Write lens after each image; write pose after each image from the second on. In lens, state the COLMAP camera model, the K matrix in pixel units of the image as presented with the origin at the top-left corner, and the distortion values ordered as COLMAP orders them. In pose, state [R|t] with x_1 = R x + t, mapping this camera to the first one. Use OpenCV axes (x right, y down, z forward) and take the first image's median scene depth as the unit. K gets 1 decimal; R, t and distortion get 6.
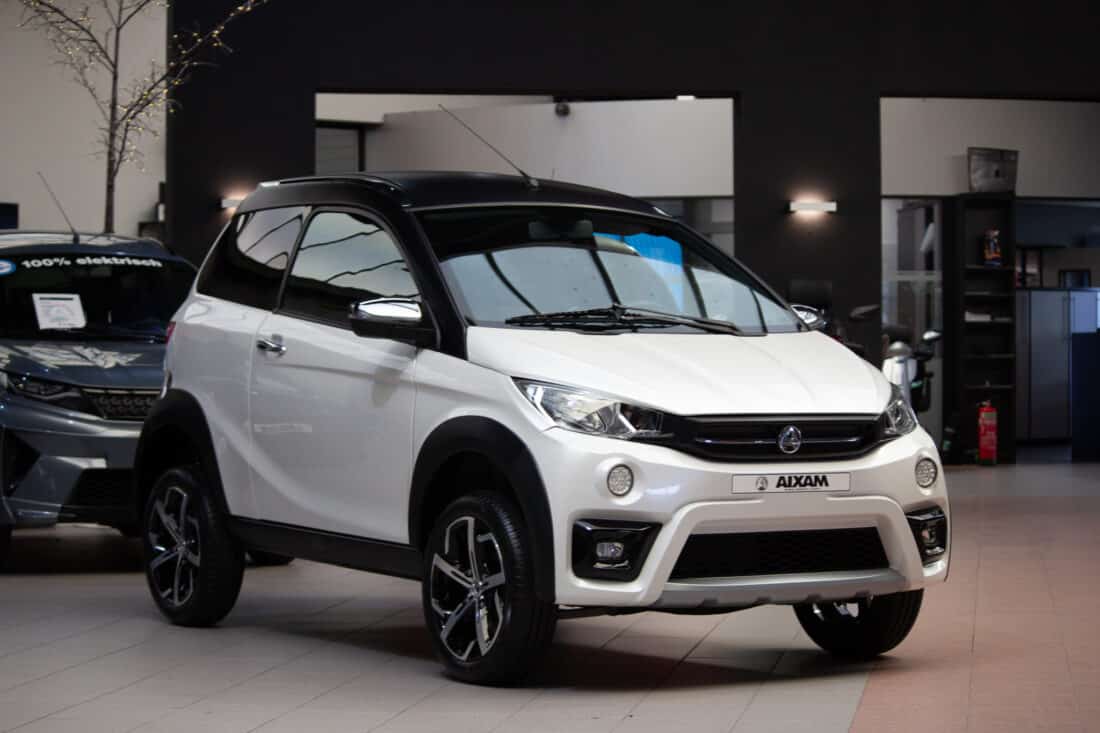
lens RADIAL K [[2665.1, 0, 550.0], [0, 2665.1, 366.5], [0, 0, 1]] dist [-0.066561, 0.292800]
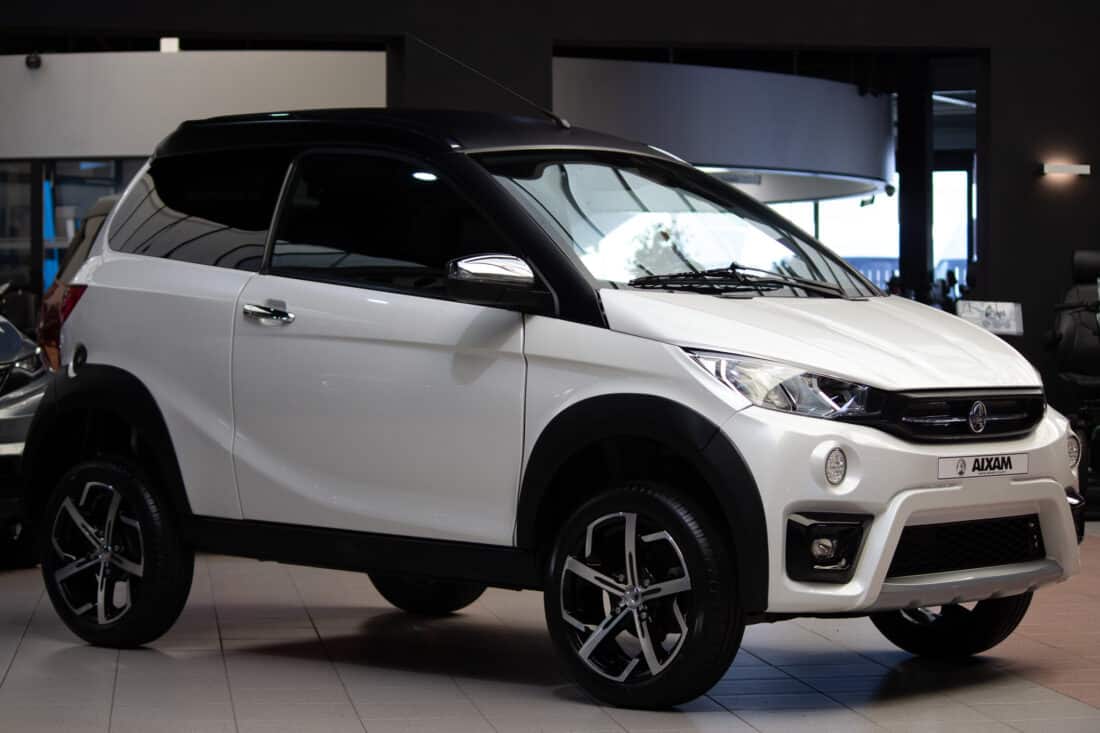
lens RADIAL K [[2665.1, 0, 550.0], [0, 2665.1, 366.5], [0, 0, 1]] dist [-0.066561, 0.292800]
pose [[0.958596, -0.006722, 0.284691, -0.296138], [0.003952, 0.999939, 0.010303, 0.001149], [-0.284743, -0.008751, 0.958564, 0.195559]]
